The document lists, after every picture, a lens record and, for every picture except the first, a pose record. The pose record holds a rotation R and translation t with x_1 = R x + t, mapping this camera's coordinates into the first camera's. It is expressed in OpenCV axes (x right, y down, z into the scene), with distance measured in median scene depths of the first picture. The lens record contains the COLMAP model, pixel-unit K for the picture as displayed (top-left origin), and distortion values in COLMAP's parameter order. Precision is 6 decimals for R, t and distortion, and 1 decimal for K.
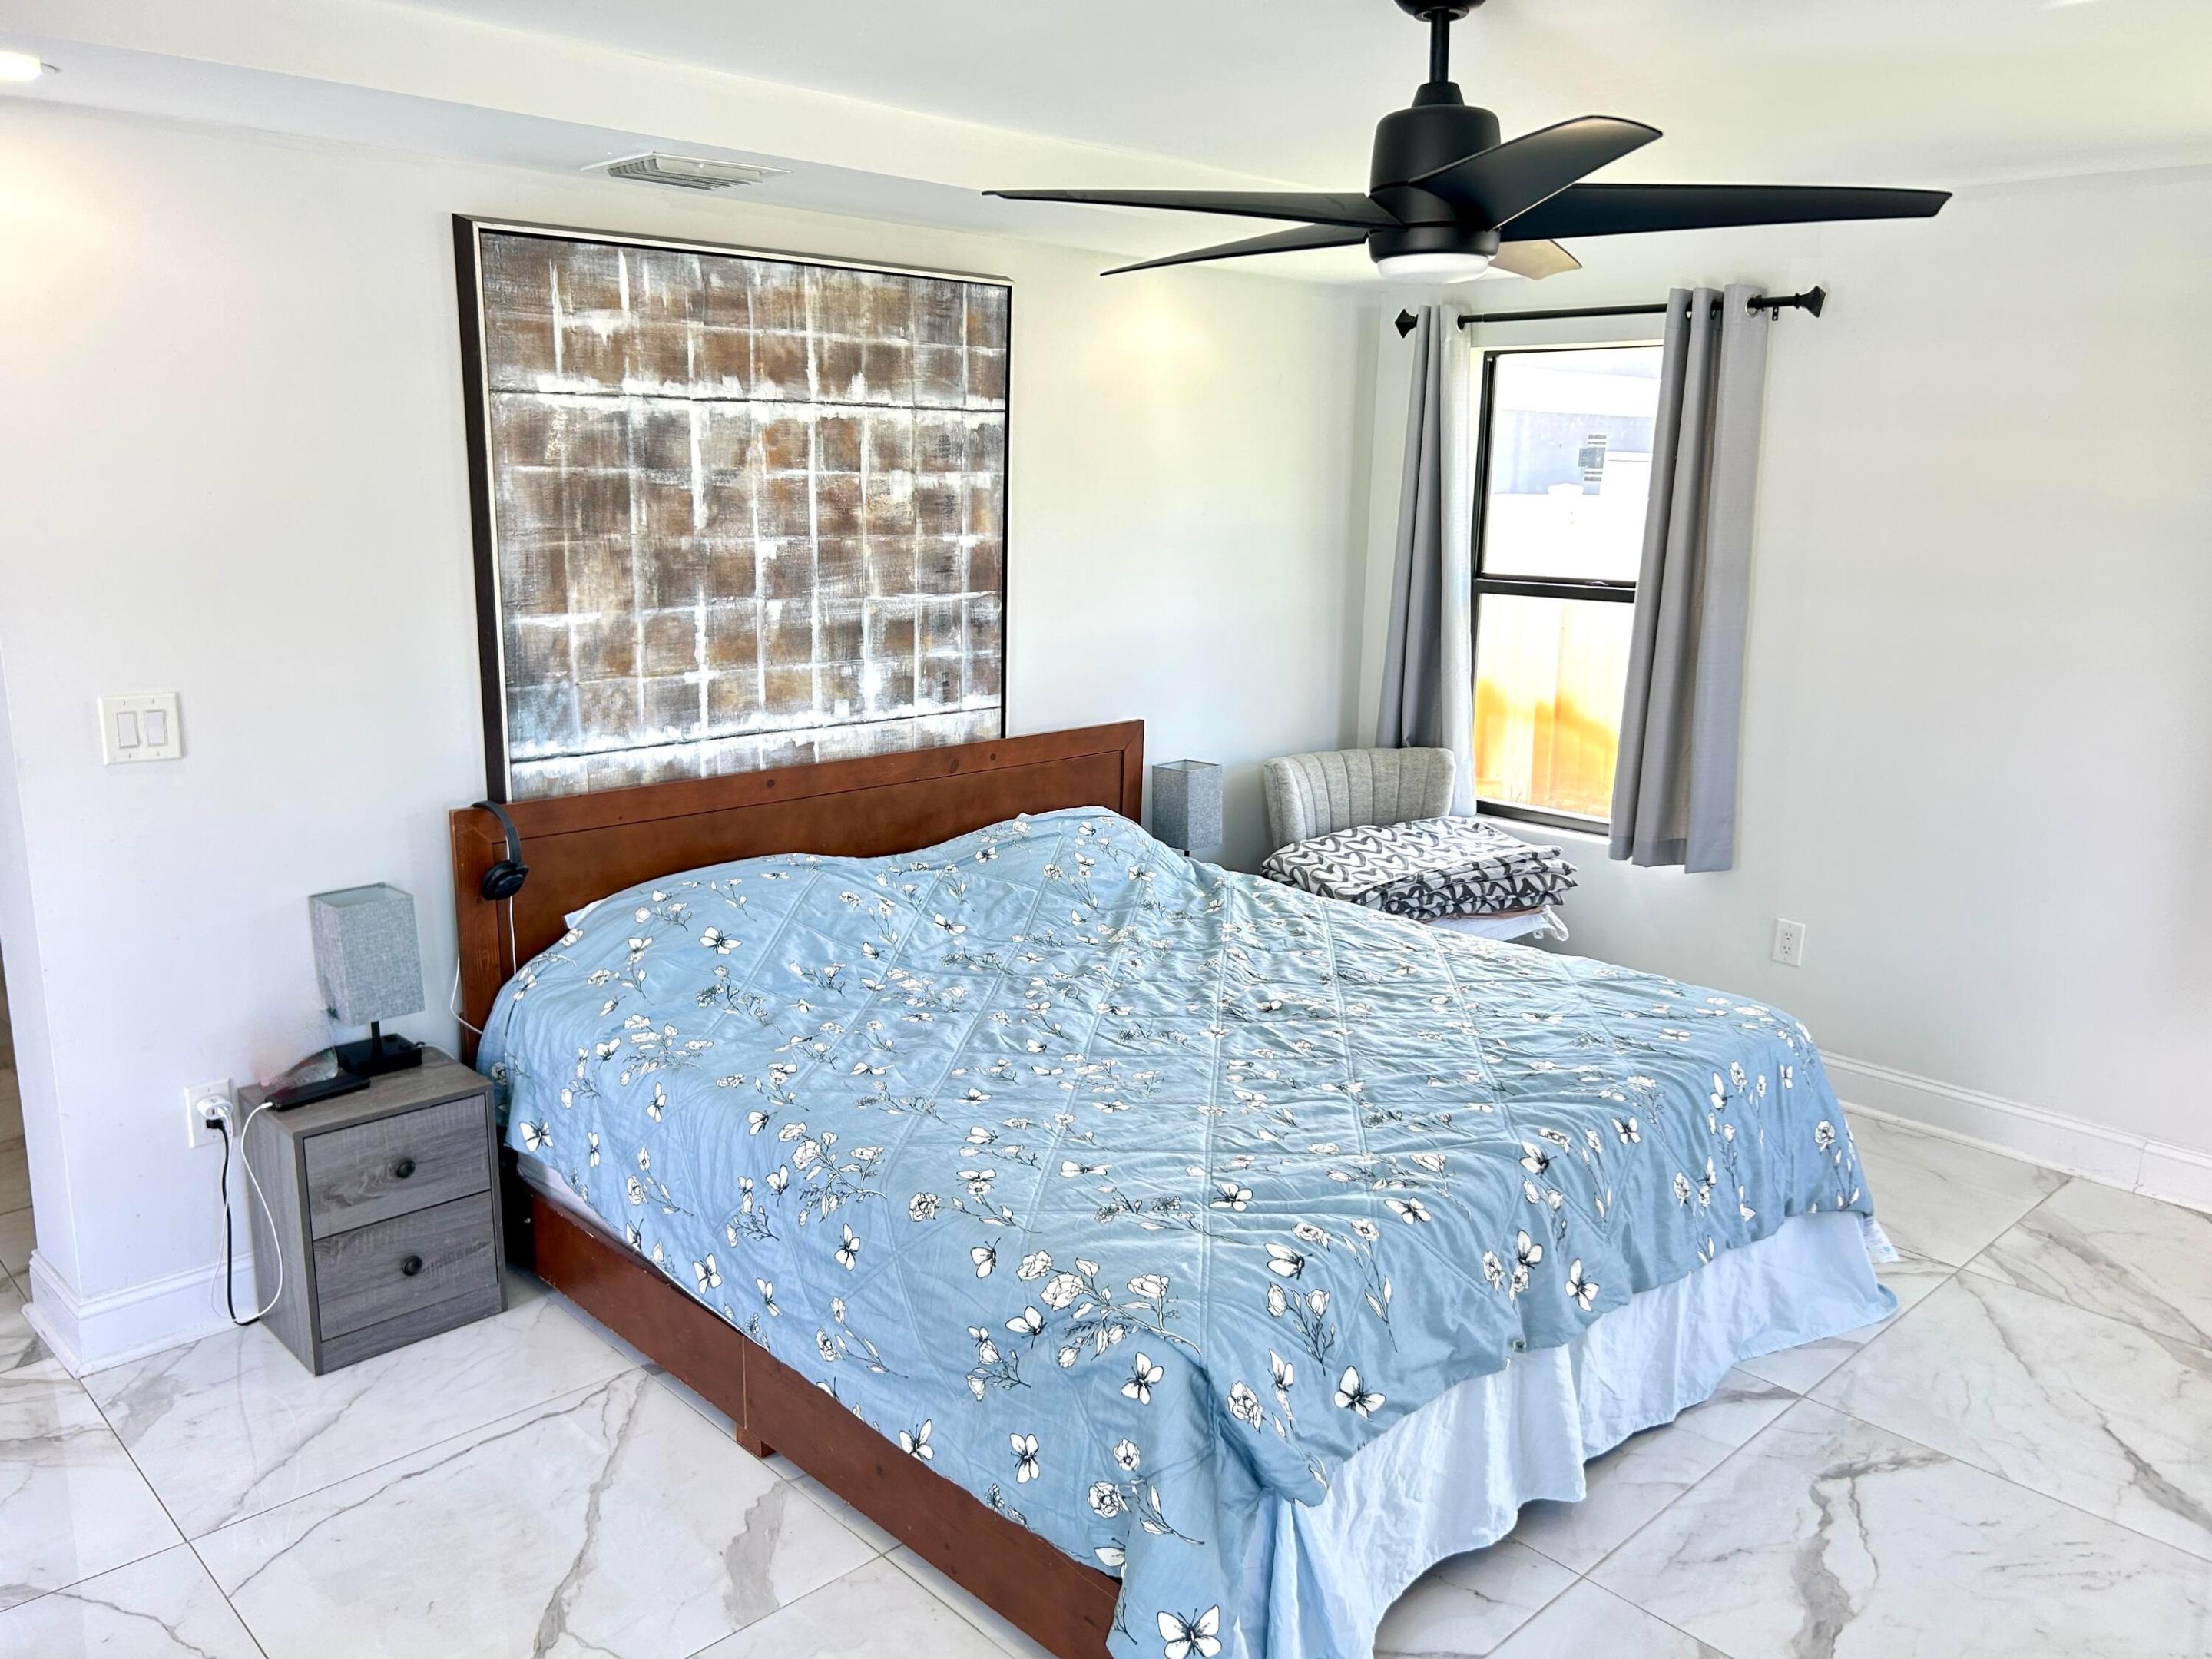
lens RADIAL K [[1664.6, 0, 1142.2], [0, 1664.6, 850.2], [0, 0, 1]] dist [0.059447, -0.070658]
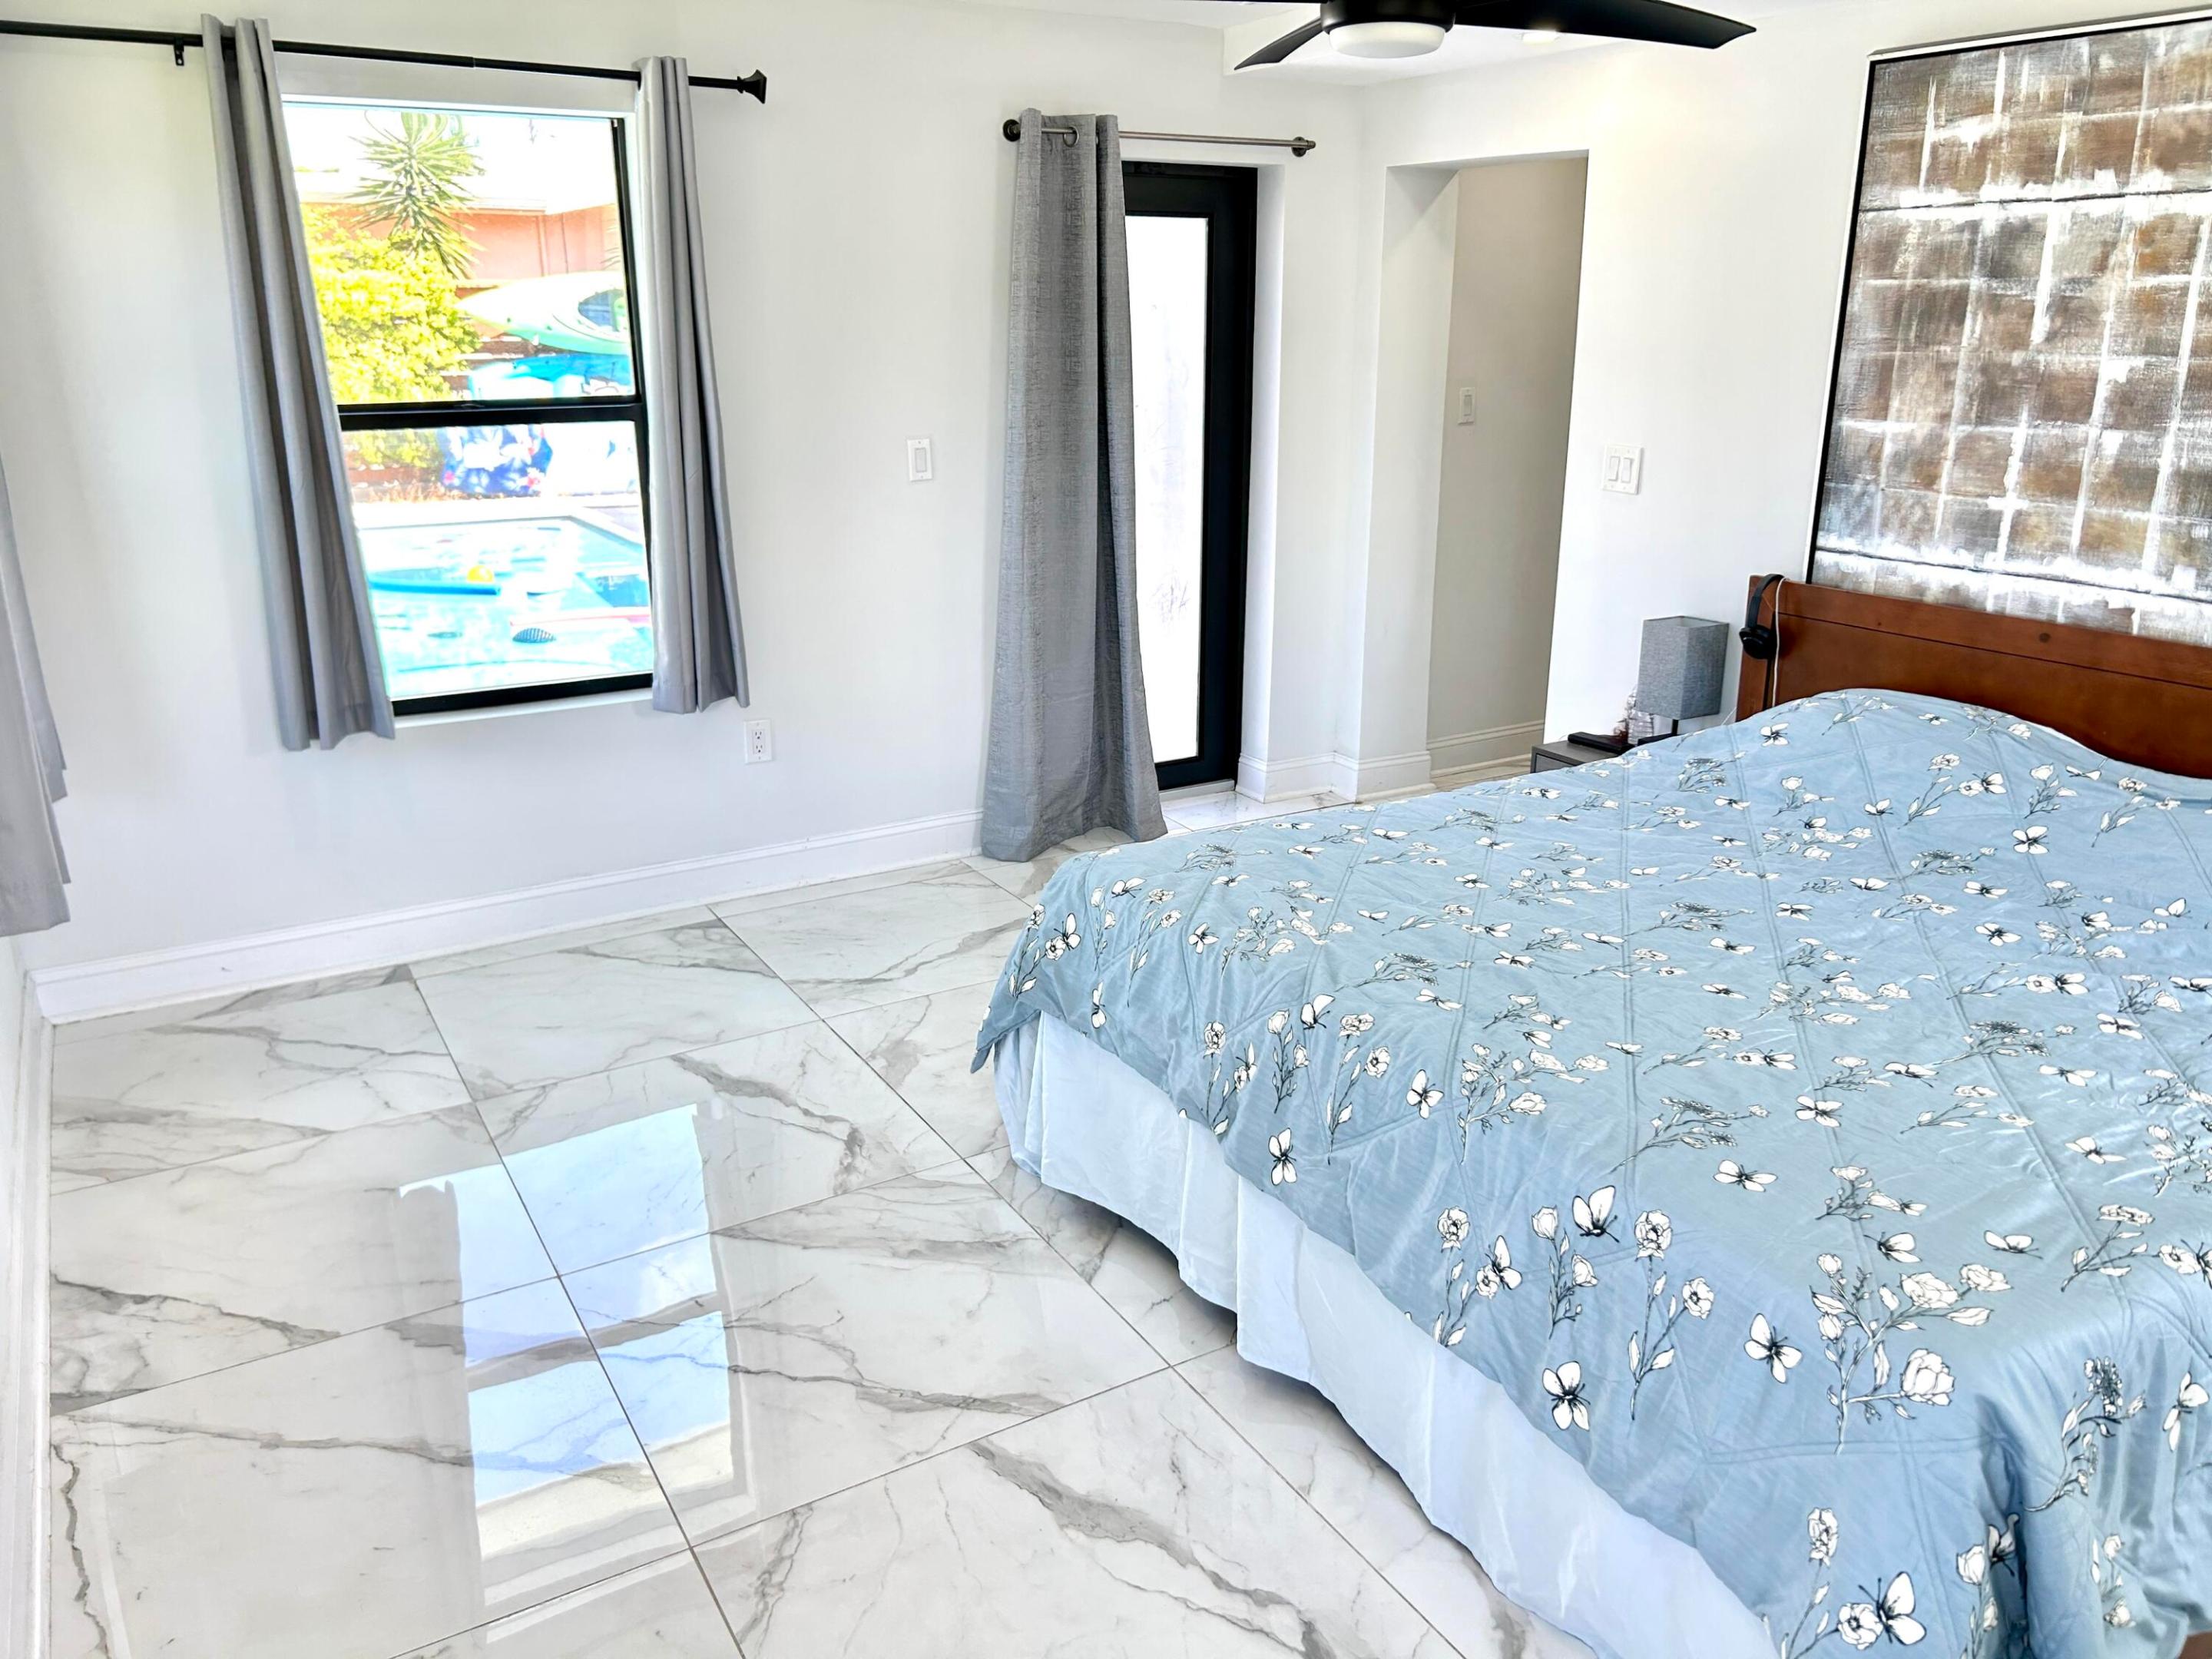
lens RADIAL K [[1664.6, 0, 1101.9], [0, 1664.6, 841.2], [0, 0, 1]] dist [0.059447, -0.070658]
pose [[-0.234664, 0.284615, -0.929477, 0.823013], [-0.217352, 0.916606, 0.335548, -0.143130], [0.947466, 0.280765, -0.153232, 0.746847]]
